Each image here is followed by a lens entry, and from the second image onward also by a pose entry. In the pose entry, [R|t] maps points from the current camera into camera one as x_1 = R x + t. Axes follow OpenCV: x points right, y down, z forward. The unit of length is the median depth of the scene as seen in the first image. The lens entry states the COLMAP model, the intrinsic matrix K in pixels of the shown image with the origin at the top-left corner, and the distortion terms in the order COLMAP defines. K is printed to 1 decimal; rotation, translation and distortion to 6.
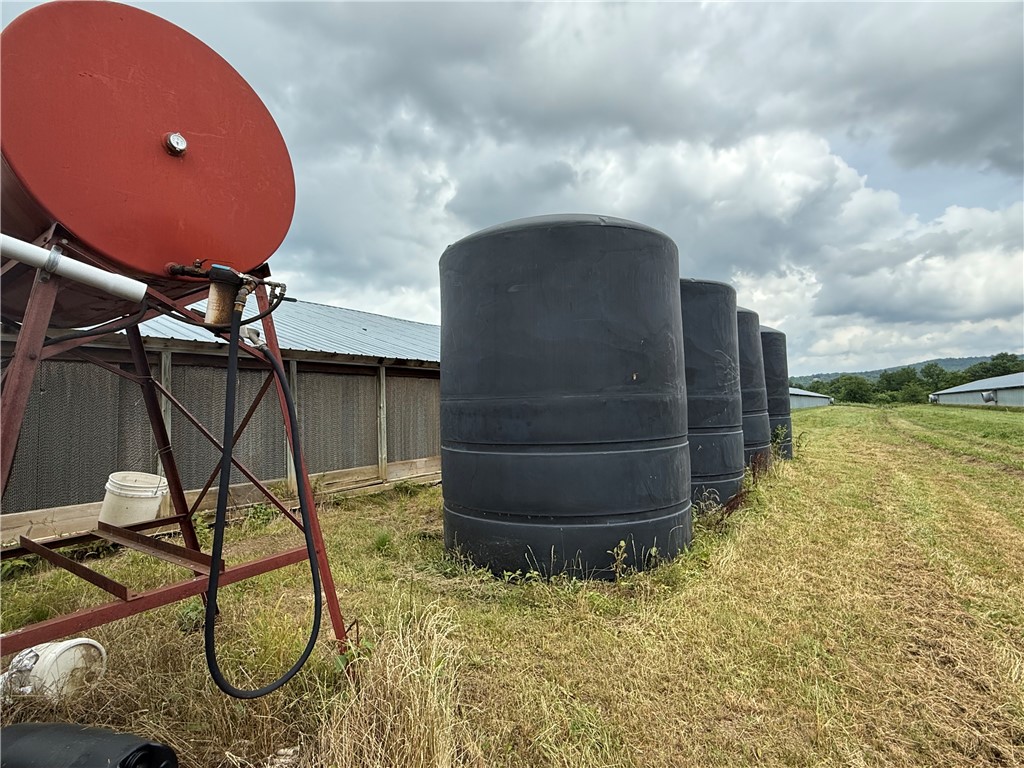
lens RADIAL K [[505.5, 0, 513.6], [0, 505.5, 382.3], [0, 0, 1]] dist [-0.001932, -0.000246]
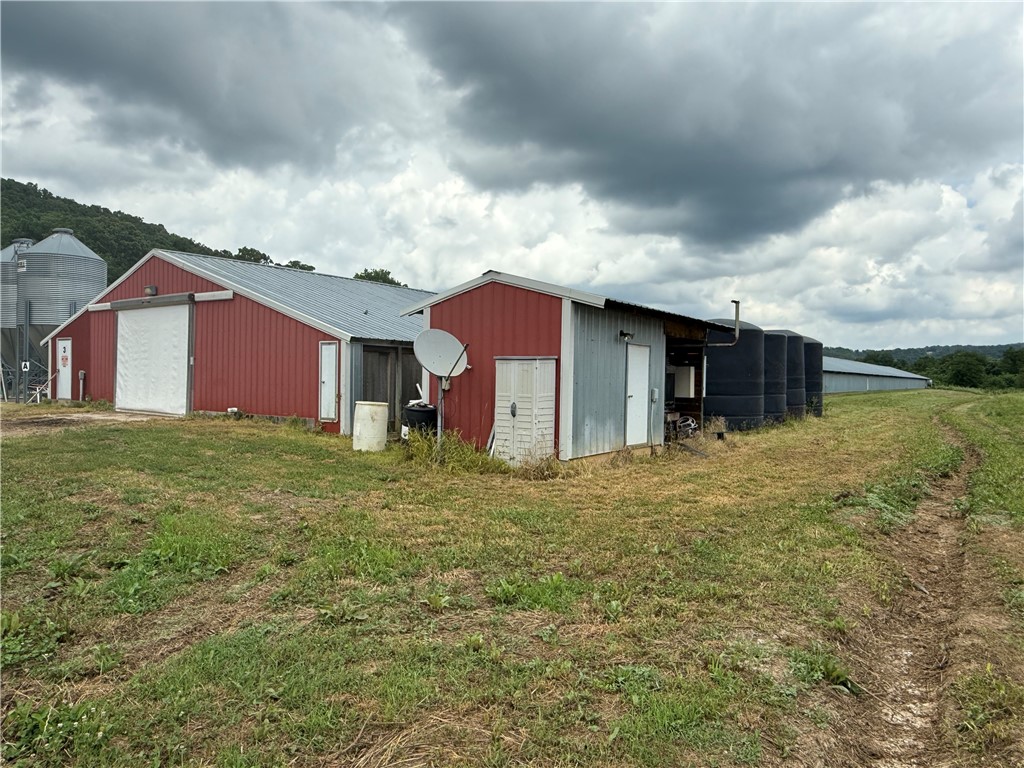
lens RADIAL K [[686.6, 0, 512.0], [0, 686.6, 385.1], [0, 0, 1]] dist [0.000560, 0.003360]
pose [[0.999317, 0.036344, -0.006657, -1.161940], [-0.035854, 0.997374, 0.062927, -0.154473], [0.008926, -0.062645, 0.997996, -3.182972]]
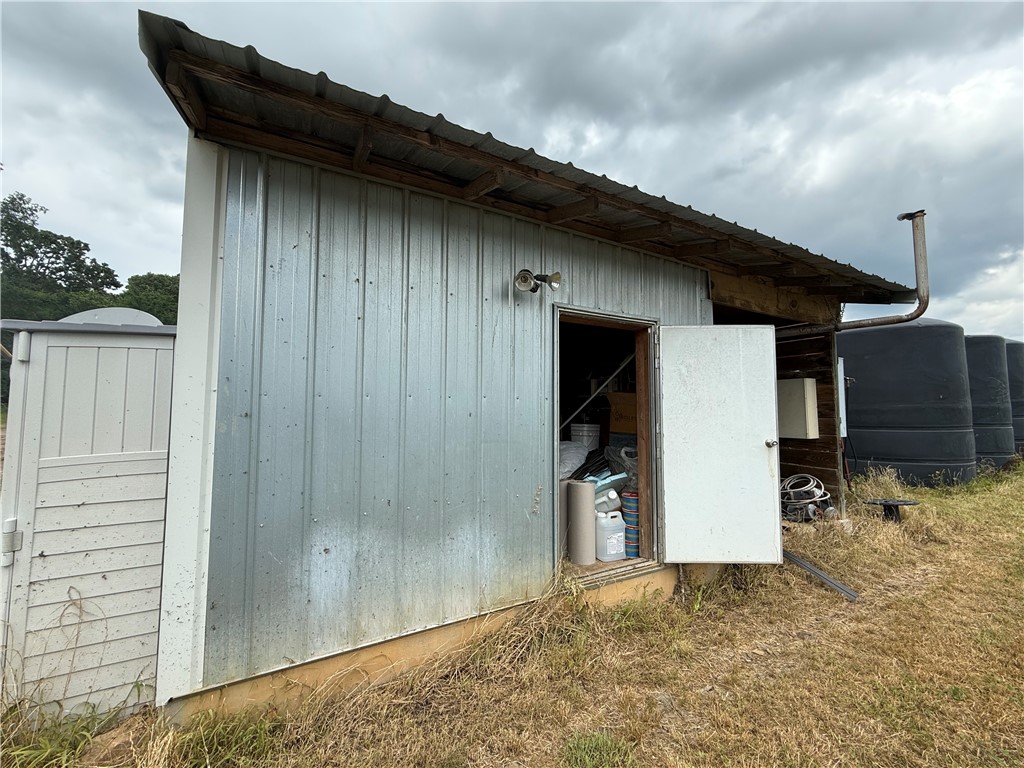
lens RADIAL K [[408.2, 0, 509.1], [0, 408.2, 385.8], [0, 0, 1]] dist [-0.000459, -0.000110]
pose [[0.897912, -0.009853, -0.440066, -0.570667], [0.007429, 0.999946, -0.007231, -0.050581], [0.440113, 0.003224, 0.897936, -1.202711]]
